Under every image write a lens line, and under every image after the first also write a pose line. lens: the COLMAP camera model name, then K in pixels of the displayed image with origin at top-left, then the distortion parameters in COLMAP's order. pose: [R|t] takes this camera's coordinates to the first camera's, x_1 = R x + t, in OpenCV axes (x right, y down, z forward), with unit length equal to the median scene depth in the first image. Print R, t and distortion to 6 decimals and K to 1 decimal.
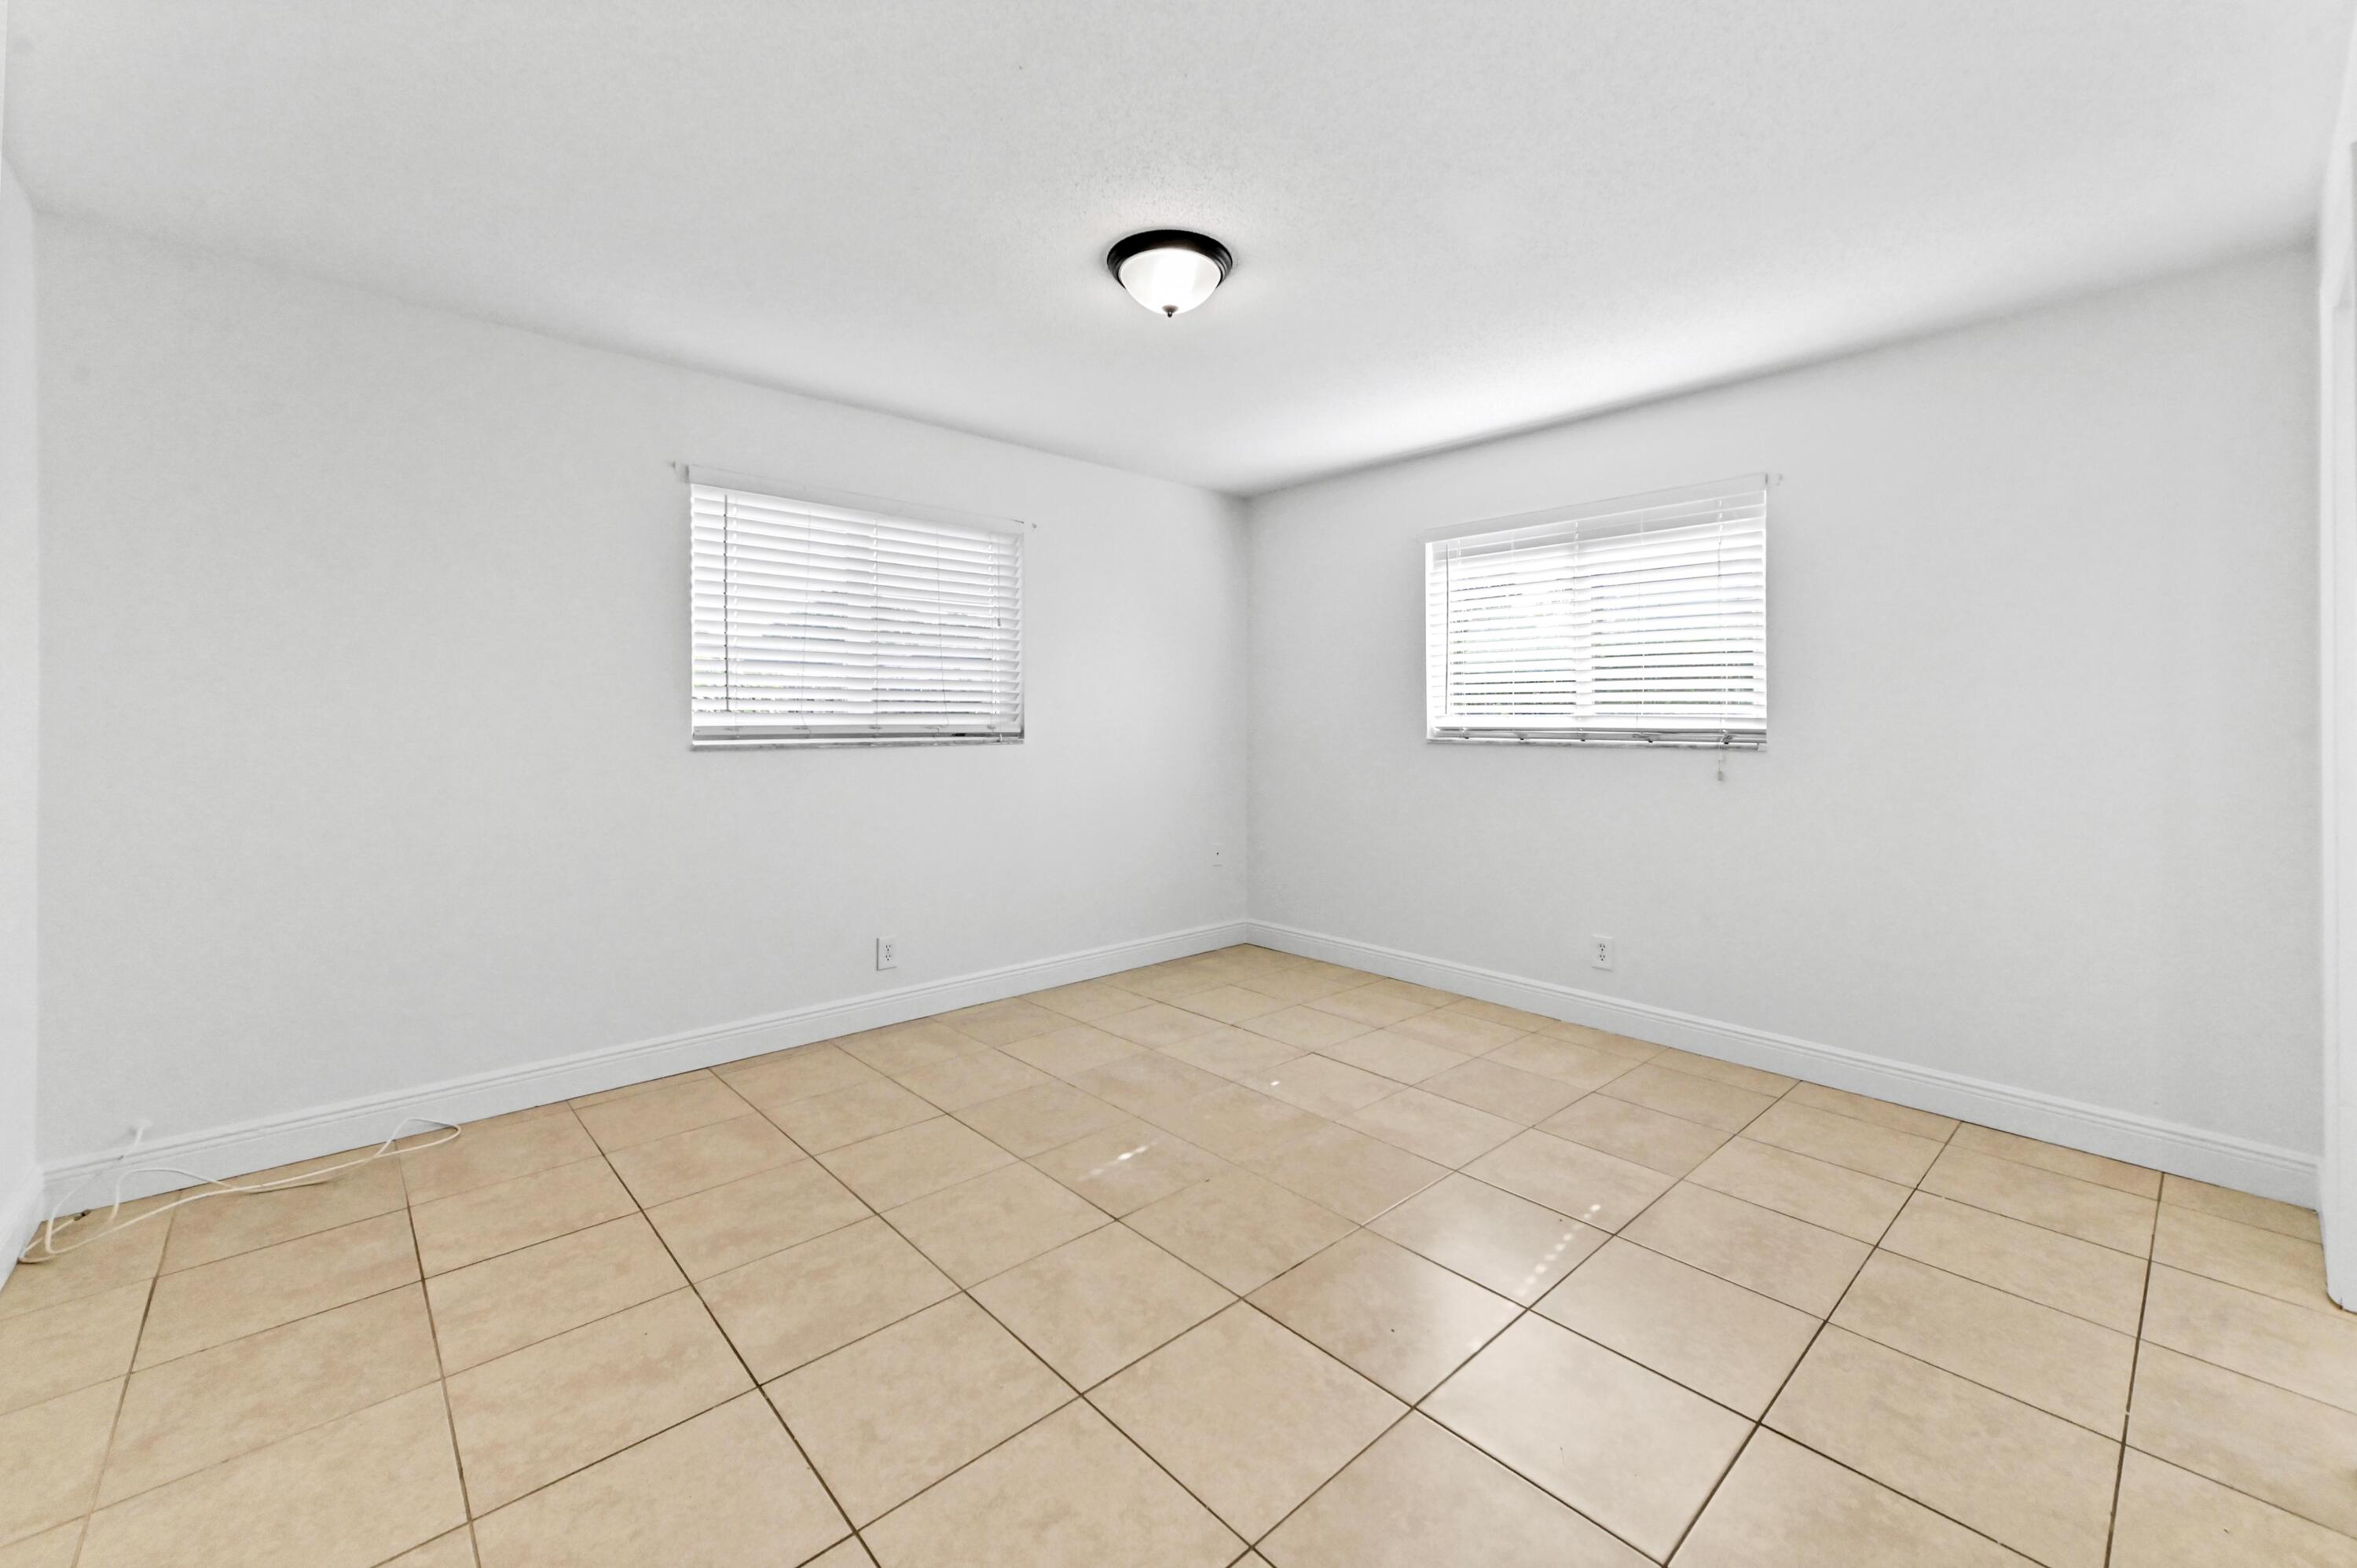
lens RADIAL K [[953.8, 0, 1190.7], [0, 953.8, 713.9], [0, 0, 1]] dist [0.015514, 0.000045]
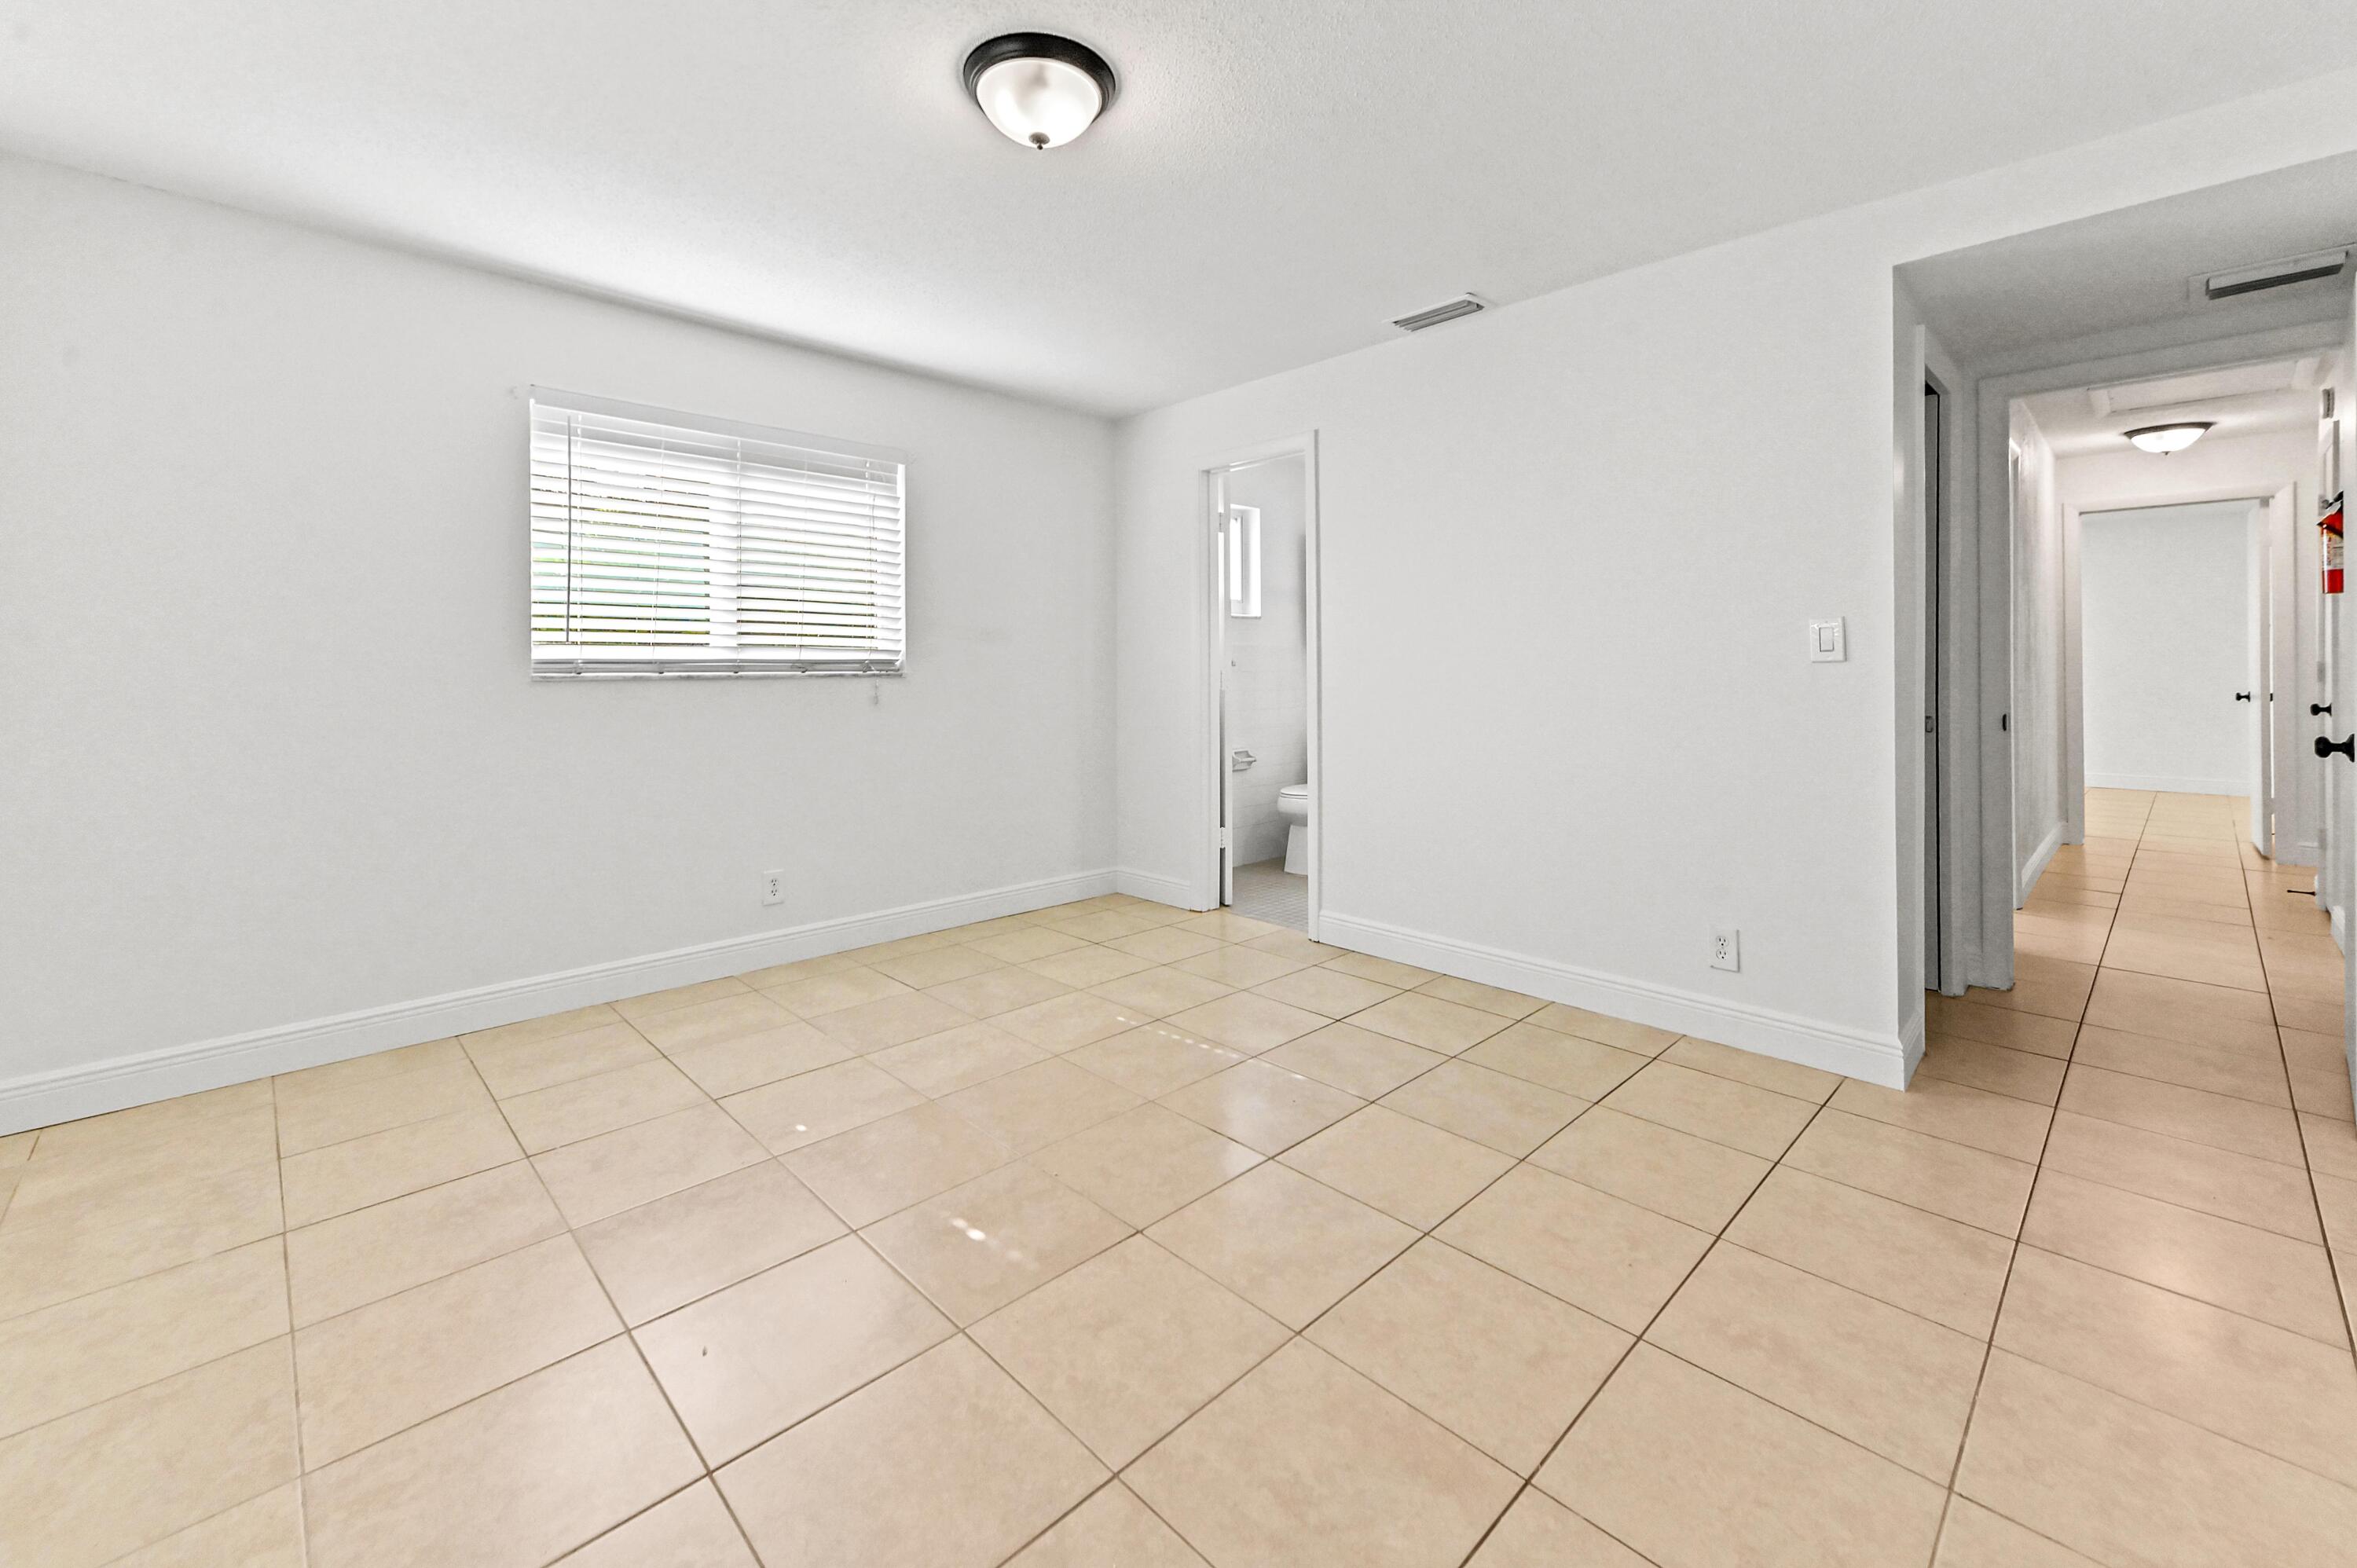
lens RADIAL K [[963.3, 0, 1183.9], [0, 963.3, 654.9], [0, 0, 1]] dist [0.010056, -0.000062]
pose [[-0.037124, 0.008794, 0.999272, -0.622957], [-0.003828, 0.999953, -0.008943, 0.018948], [-0.999303, -0.004157, -0.037089, 0.664743]]
